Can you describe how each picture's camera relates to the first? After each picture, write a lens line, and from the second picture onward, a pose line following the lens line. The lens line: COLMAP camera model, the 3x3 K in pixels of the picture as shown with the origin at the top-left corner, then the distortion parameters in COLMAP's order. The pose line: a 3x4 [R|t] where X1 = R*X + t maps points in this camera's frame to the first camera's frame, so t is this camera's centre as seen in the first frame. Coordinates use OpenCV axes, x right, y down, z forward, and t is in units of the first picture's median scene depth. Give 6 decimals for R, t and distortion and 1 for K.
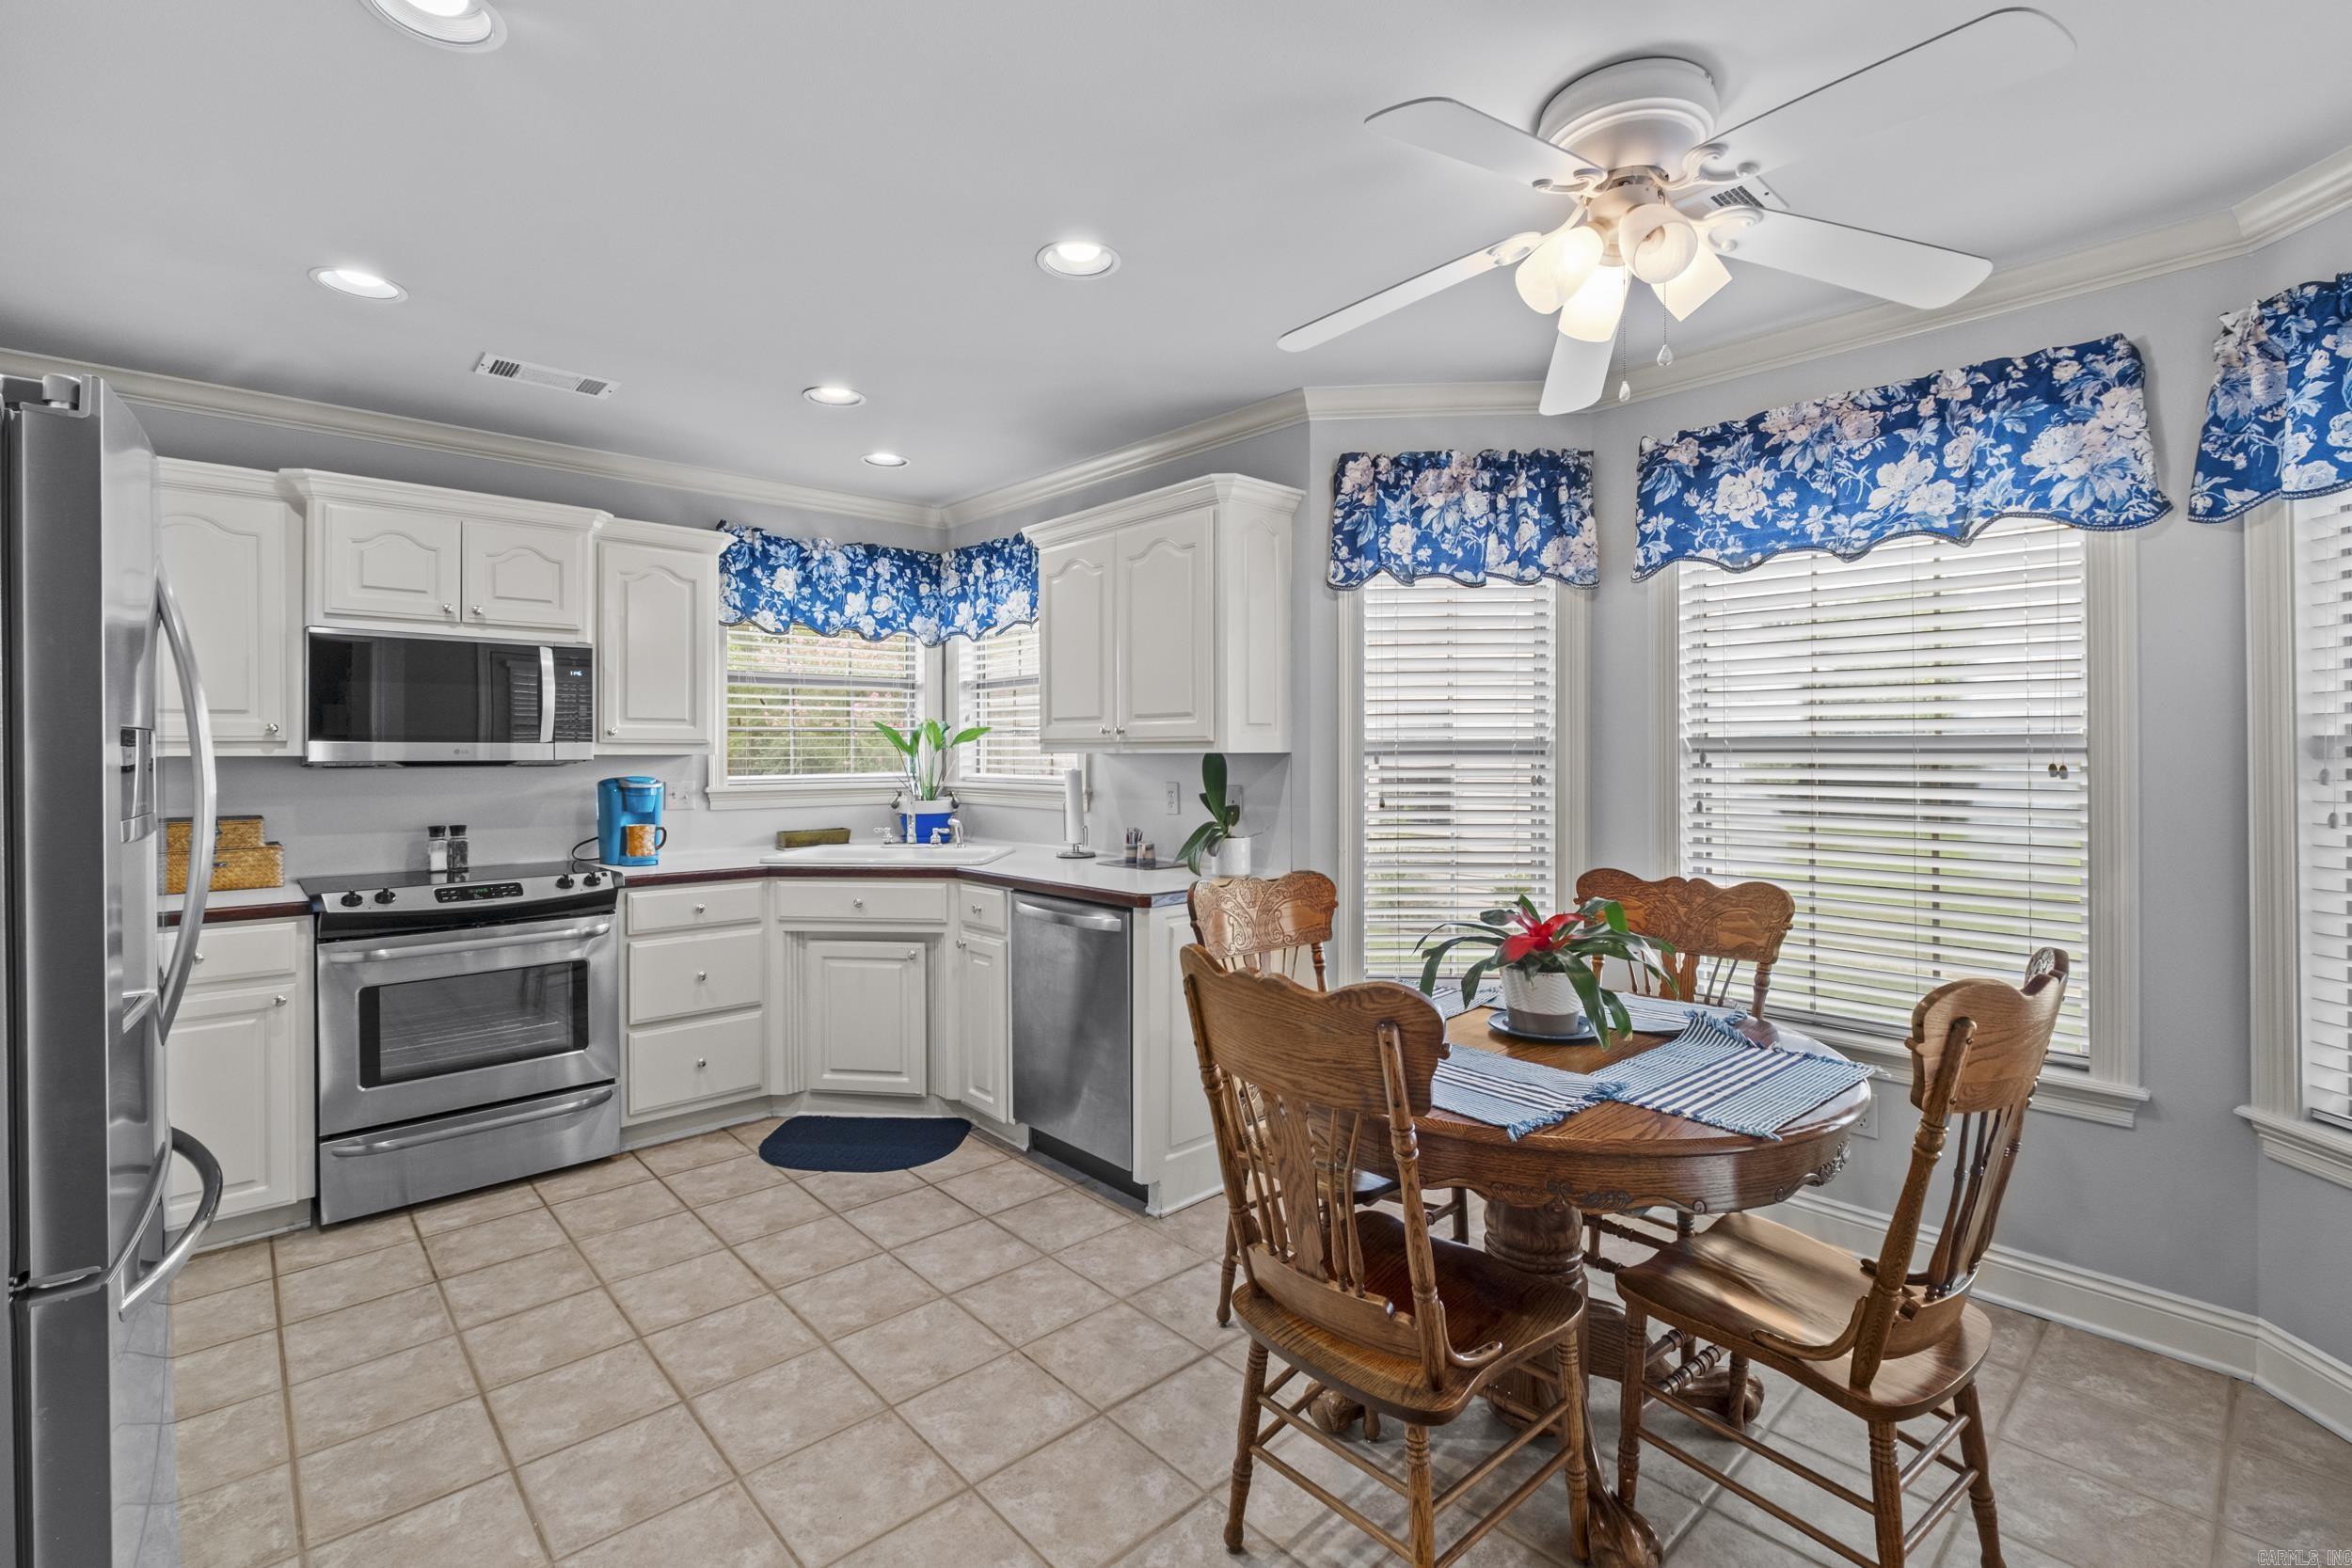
lens RADIAL K [[1041.1, 0, 1157.5], [0, 1041.1, 745.3], [0, 0, 1]] dist [-0.006529, 0.000166]
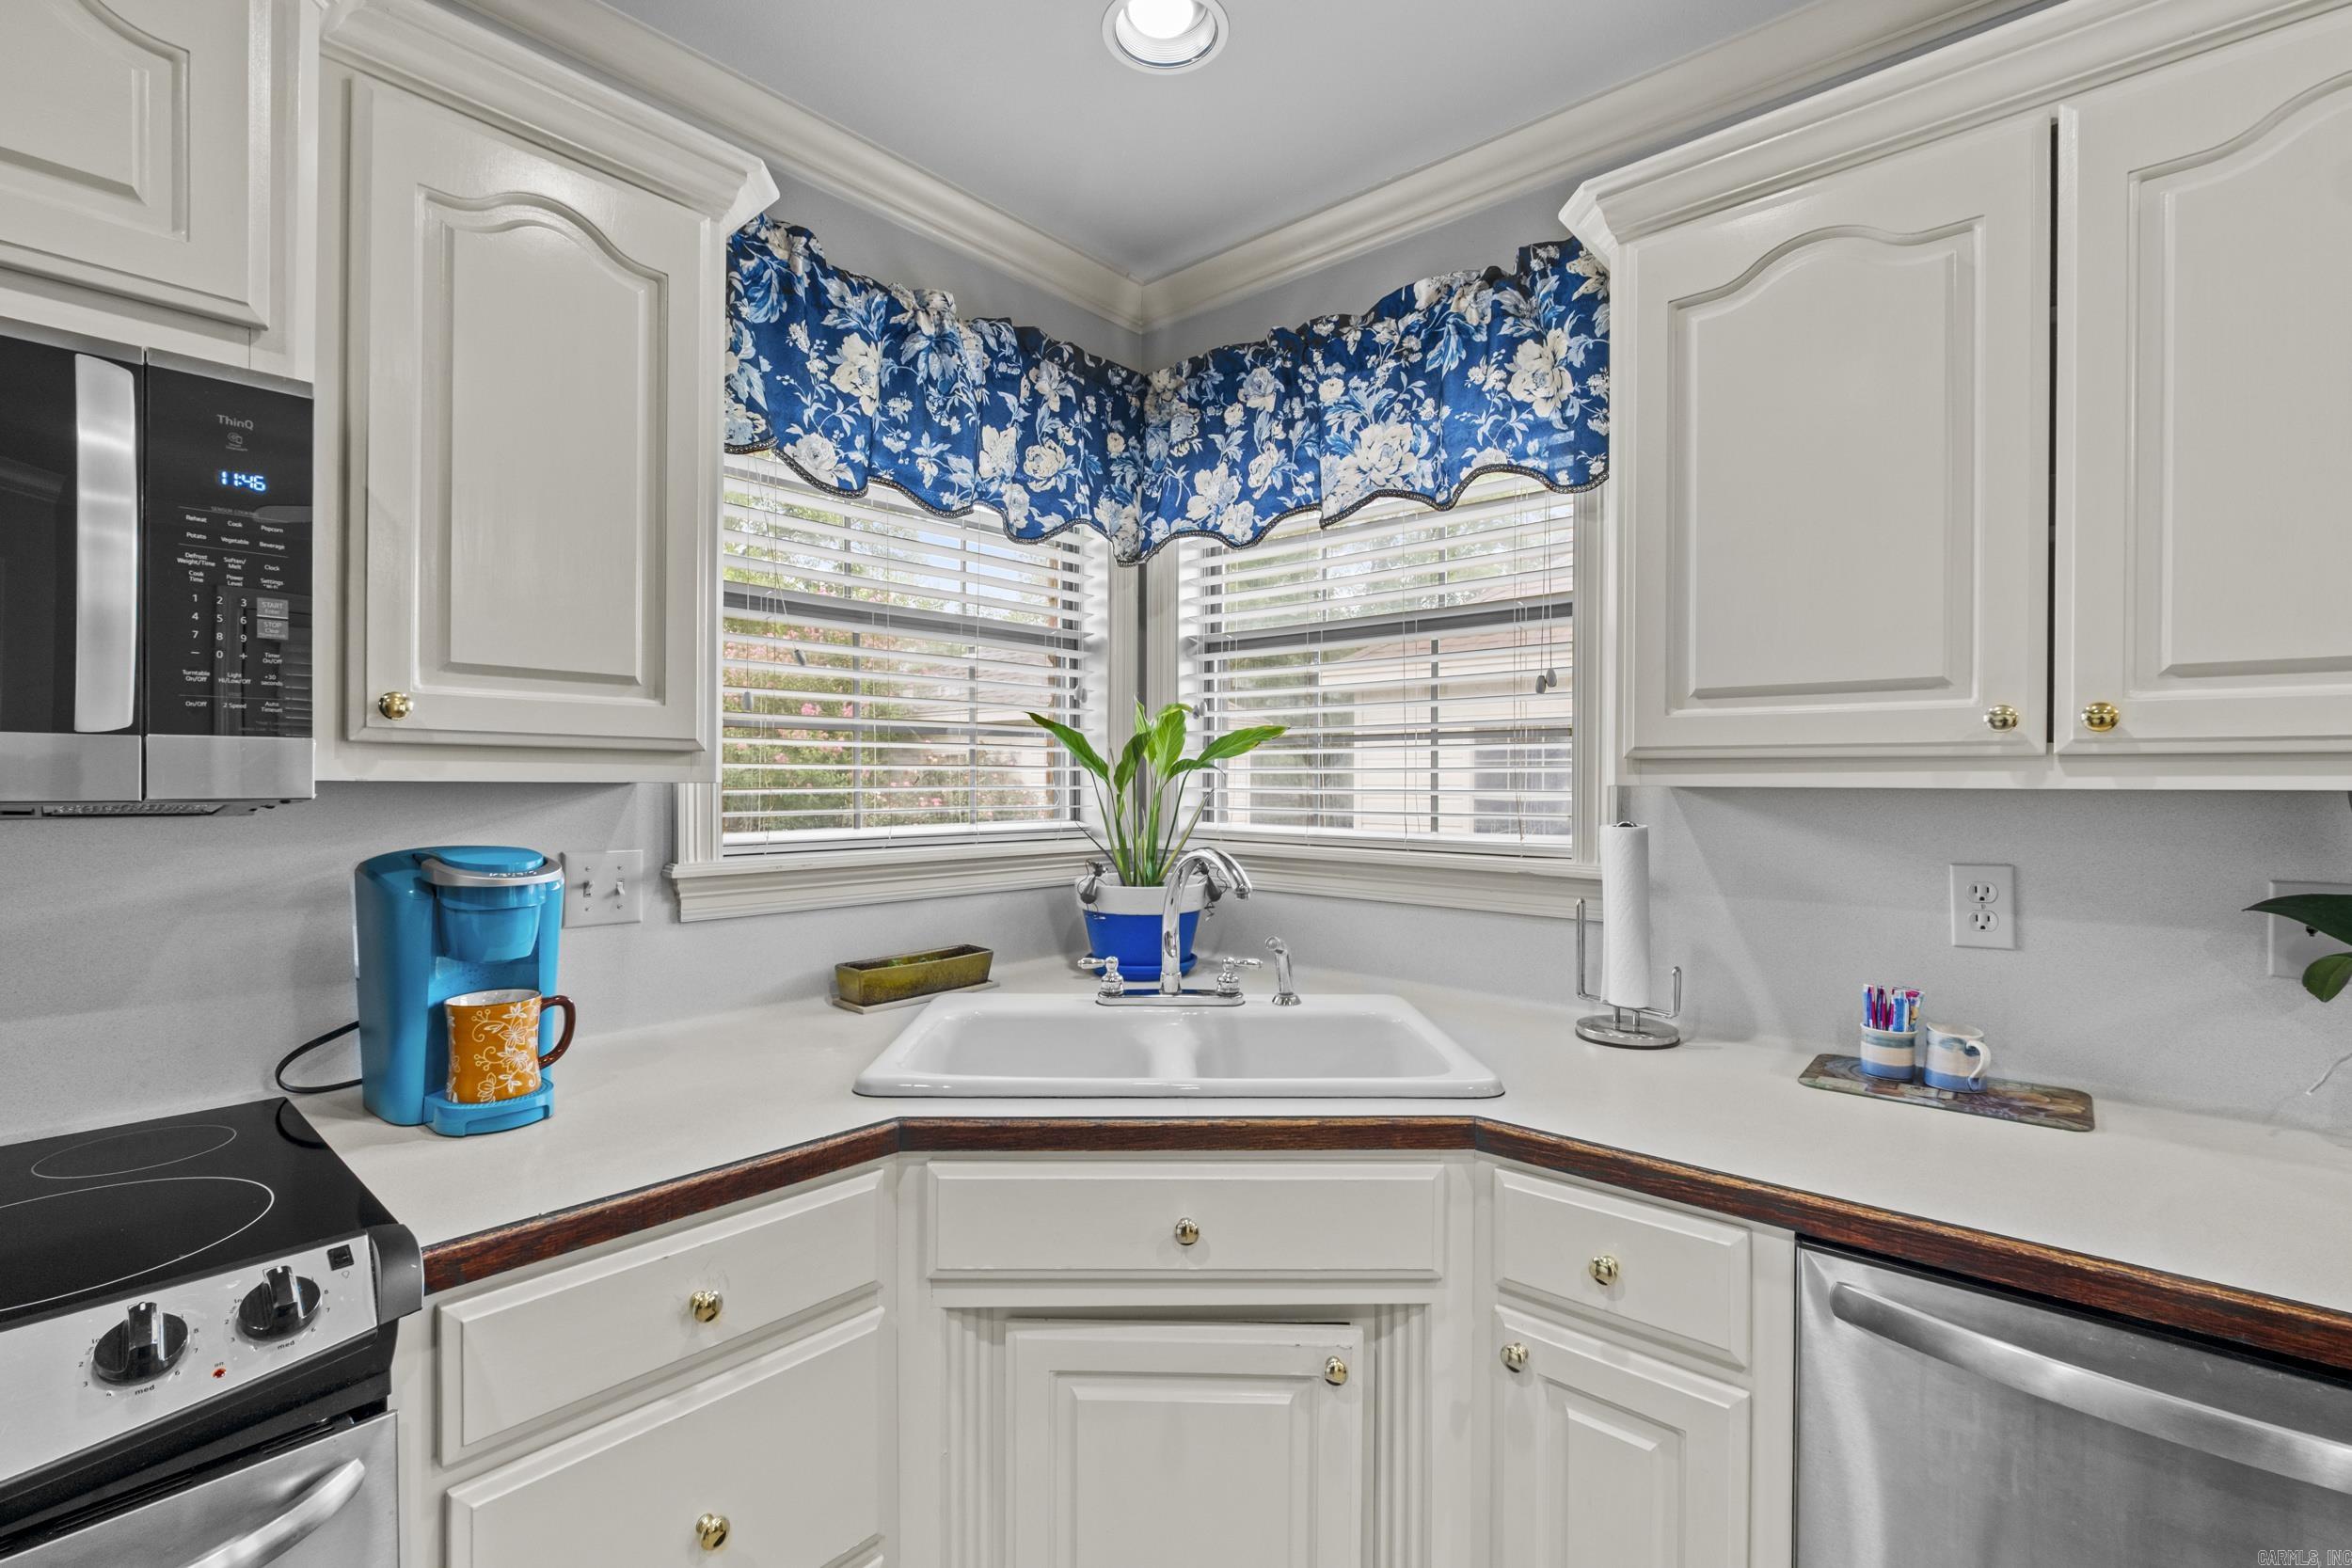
lens RADIAL K [[1038.6, 0, 1158.1], [0, 1038.6, 782.8], [0, 0, 1]] dist [-0.002479, -0.000122]
pose [[0.994095, 0.007139, 0.108279, -0.351774], [-0.008093, 0.999932, 0.008372, 0.005519], [-0.108212, -0.009199, 0.994085, 0.706673]]
